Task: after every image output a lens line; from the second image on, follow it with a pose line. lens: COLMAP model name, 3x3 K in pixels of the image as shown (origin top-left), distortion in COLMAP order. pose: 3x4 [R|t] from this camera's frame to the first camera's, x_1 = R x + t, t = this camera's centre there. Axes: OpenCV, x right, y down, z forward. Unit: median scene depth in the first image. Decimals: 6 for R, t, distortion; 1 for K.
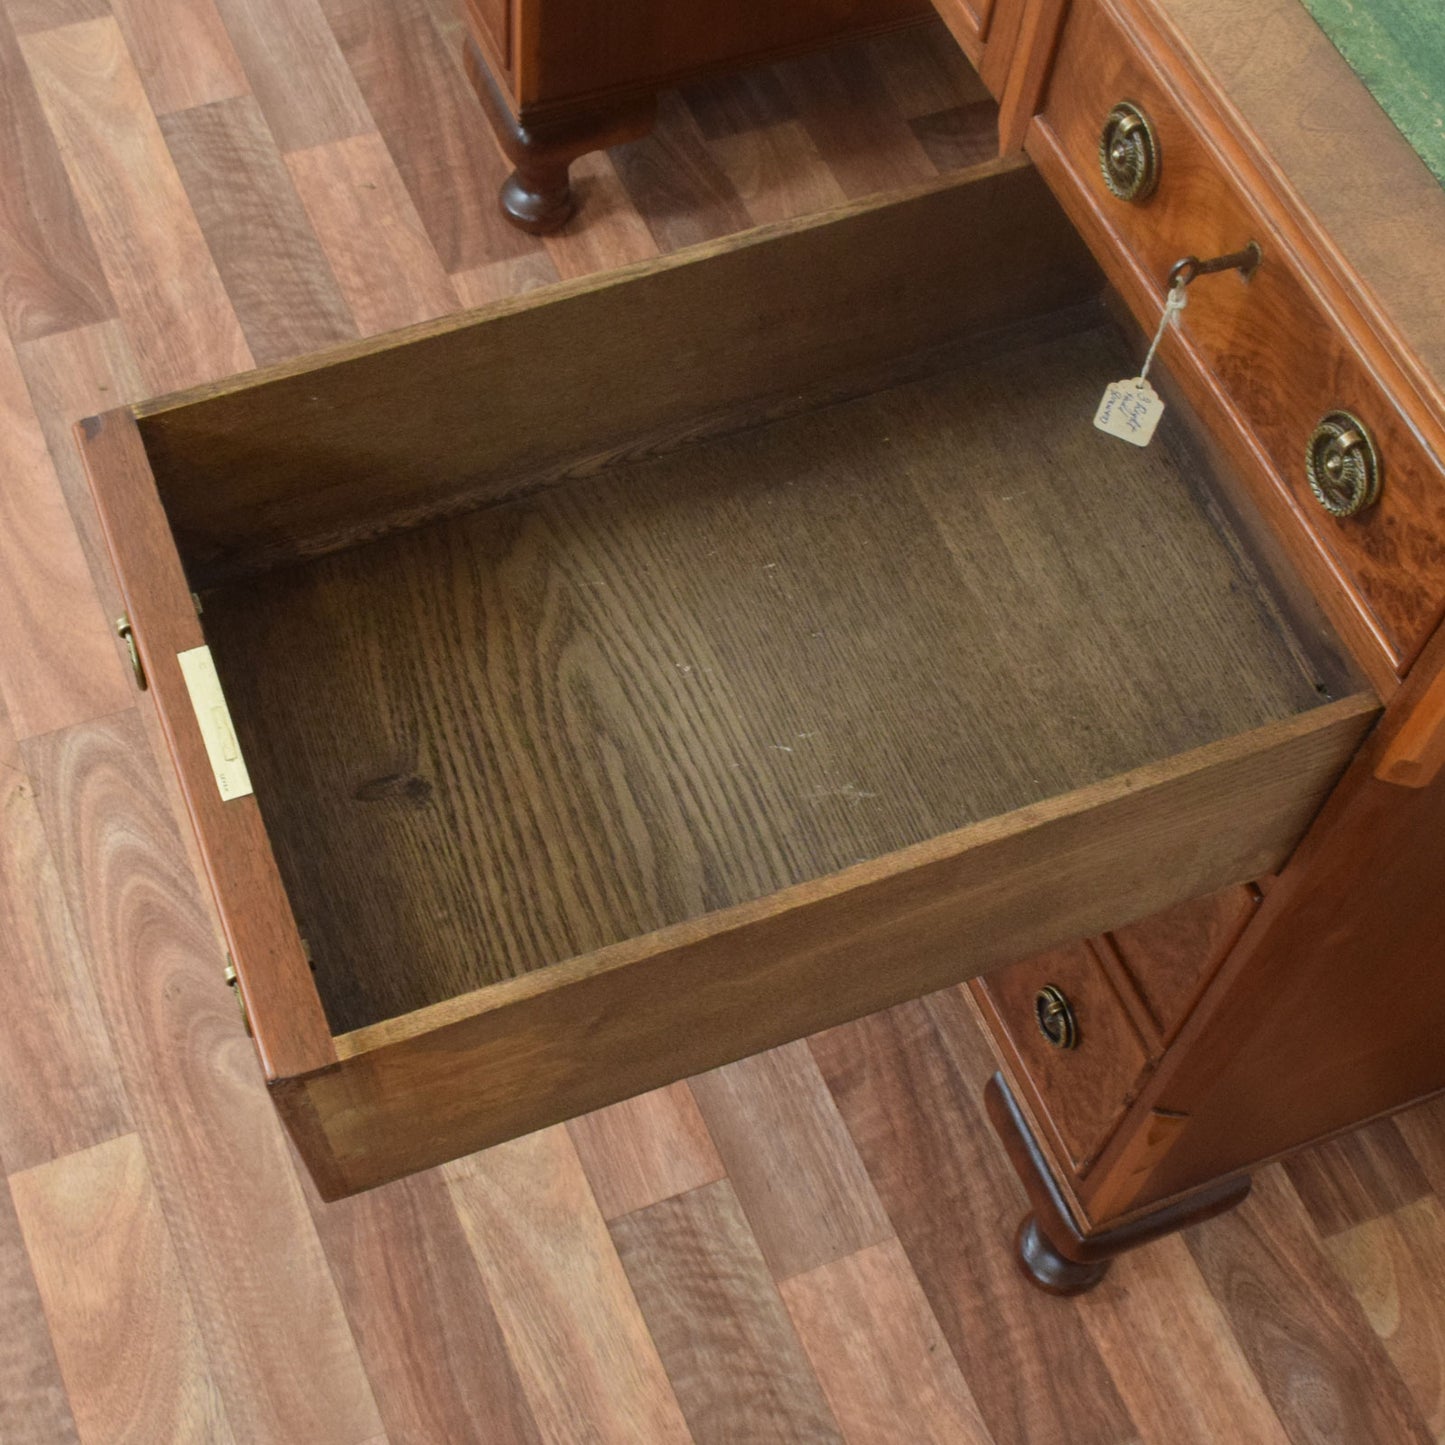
lens RADIAL K [[2244.2, 0, 662.0], [0, 2244.2, 787.5], [0, 0, 1]] dist [-0.014357, 0.000000]
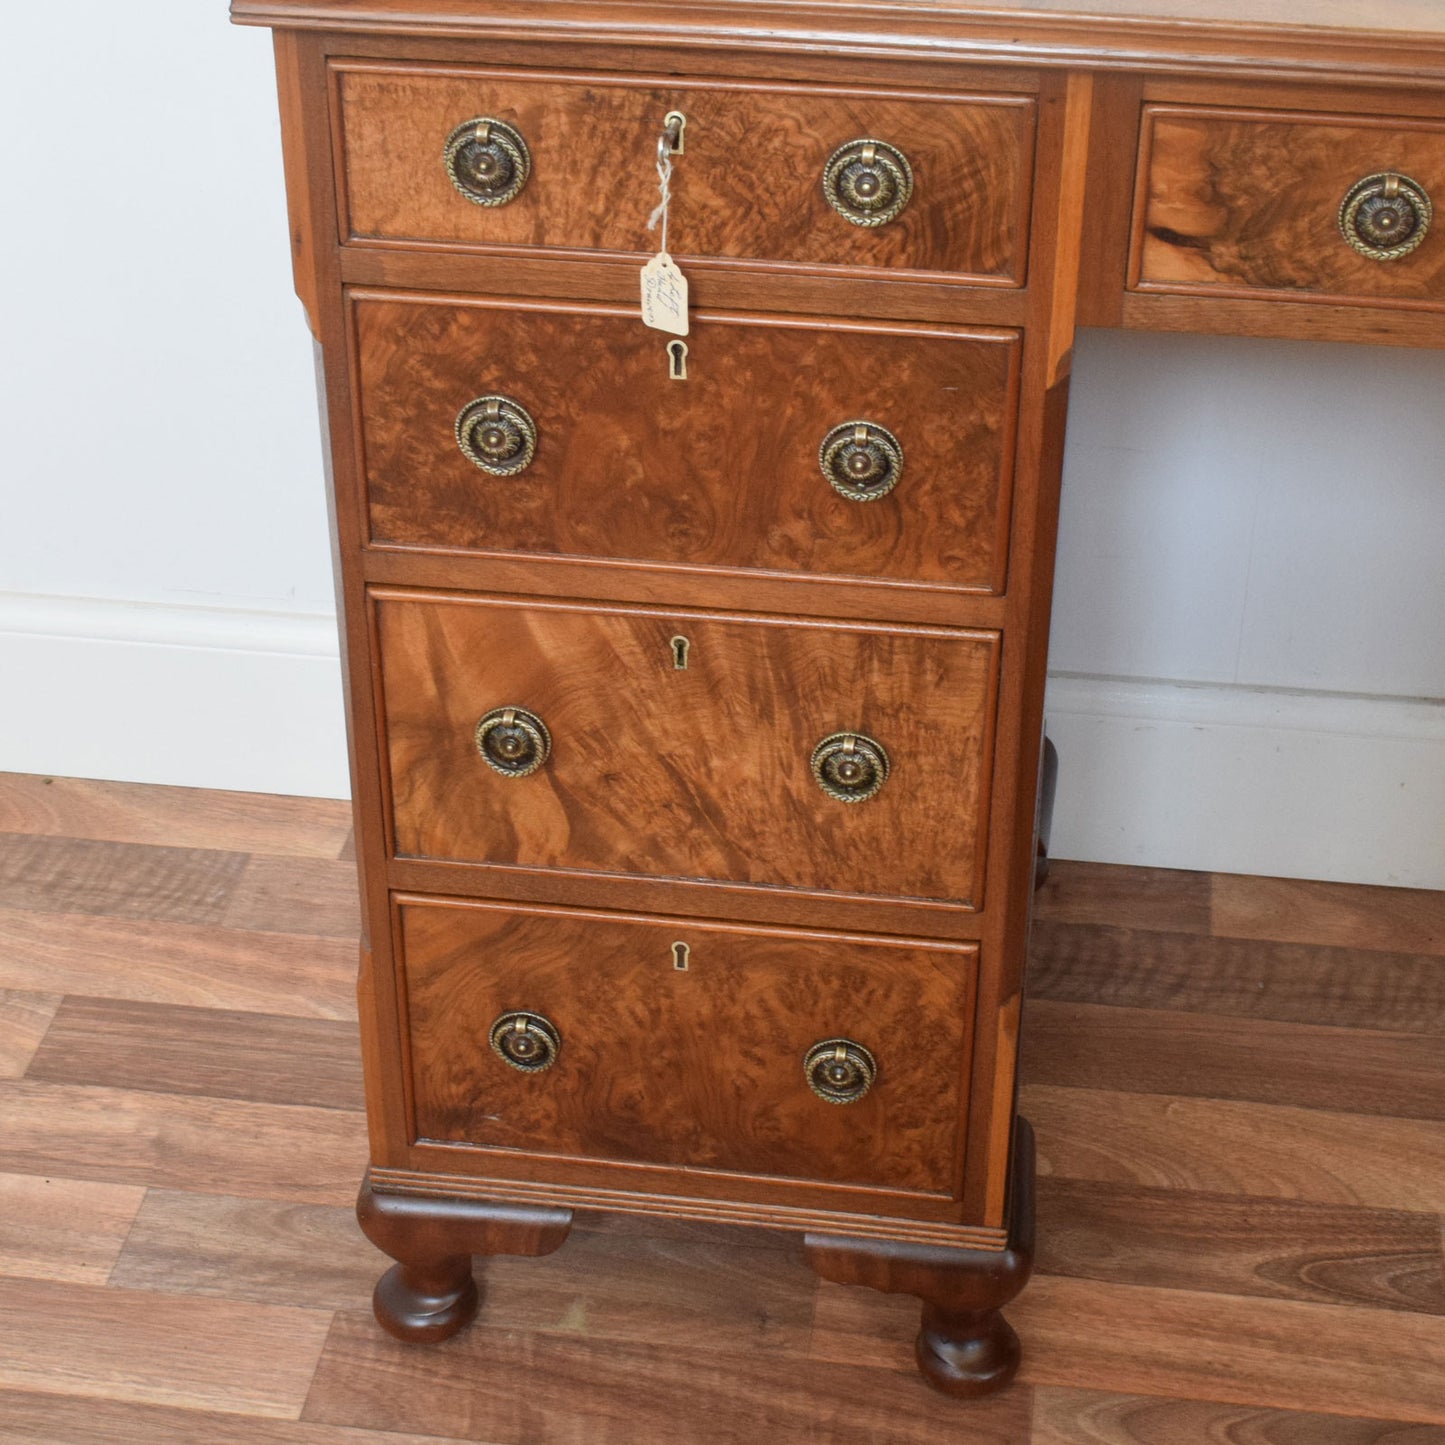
lens RADIAL K [[2893.1, 0, 709.6], [0, 2893.1, 714.9], [0, 0, 1]] dist [-0.017276, 0.000000]
pose [[0.501184, -0.531809, 0.682637, -0.786493], [0.766399, 0.639089, -0.064798, -0.507051], [-0.401805, 0.555648, 0.727879, 0.340514]]
